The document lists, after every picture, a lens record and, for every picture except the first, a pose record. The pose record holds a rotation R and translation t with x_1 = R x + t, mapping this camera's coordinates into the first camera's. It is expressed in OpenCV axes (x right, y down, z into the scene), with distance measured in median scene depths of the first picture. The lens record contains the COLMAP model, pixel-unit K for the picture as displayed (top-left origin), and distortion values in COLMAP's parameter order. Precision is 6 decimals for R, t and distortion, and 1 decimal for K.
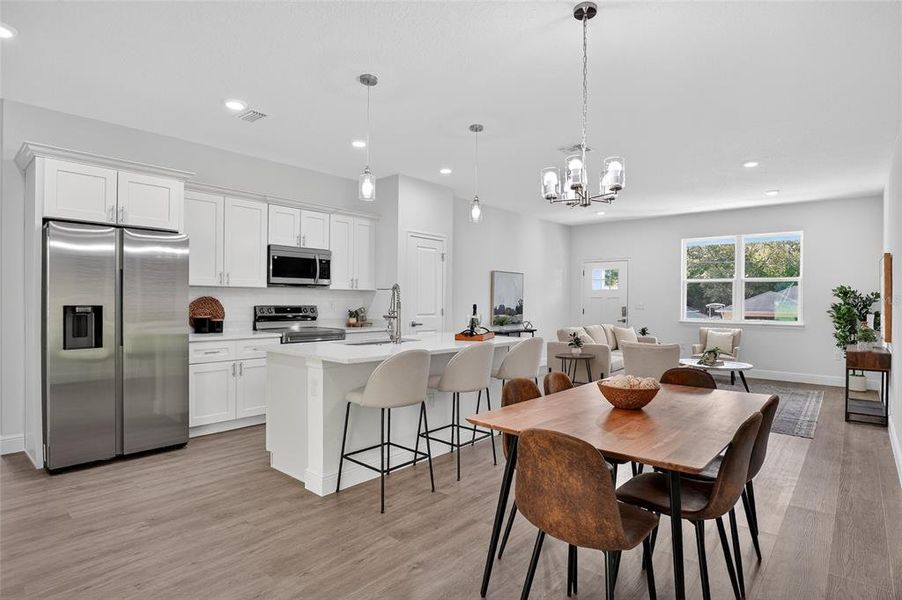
lens RADIAL K [[467.1, 0, 446.2], [0, 467.1, 301.6], [0, 0, 1]] dist [-0.018025, -0.003486]
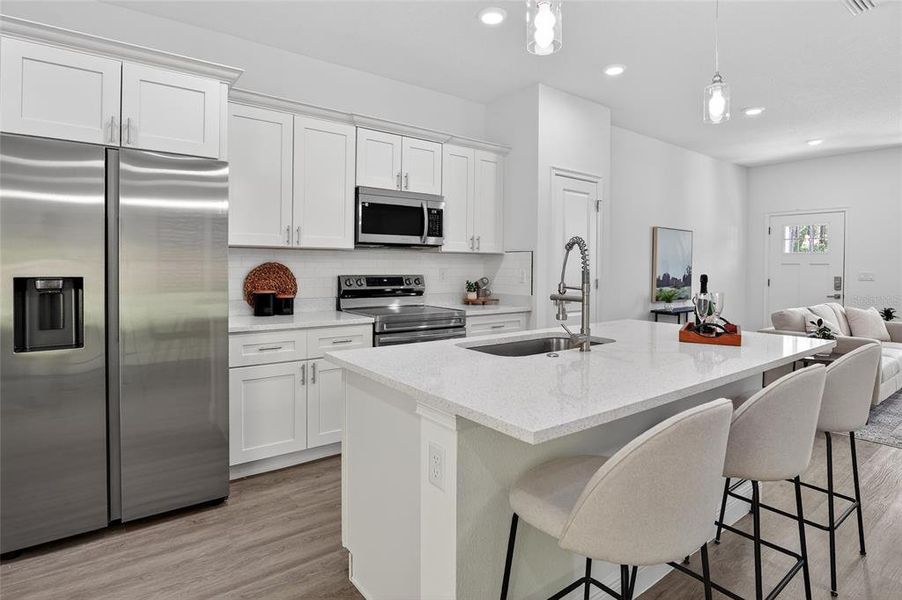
lens RADIAL K [[467.1, 0, 453.8], [0, 467.1, 270.7], [0, 0, 1]] dist [-0.018025, -0.003486]
pose [[0.982361, 0.001074, -0.186989, -0.108920], [-0.000232, 0.999990, 0.004527, -0.001533], [0.186992, -0.004403, 0.982352, 0.339912]]
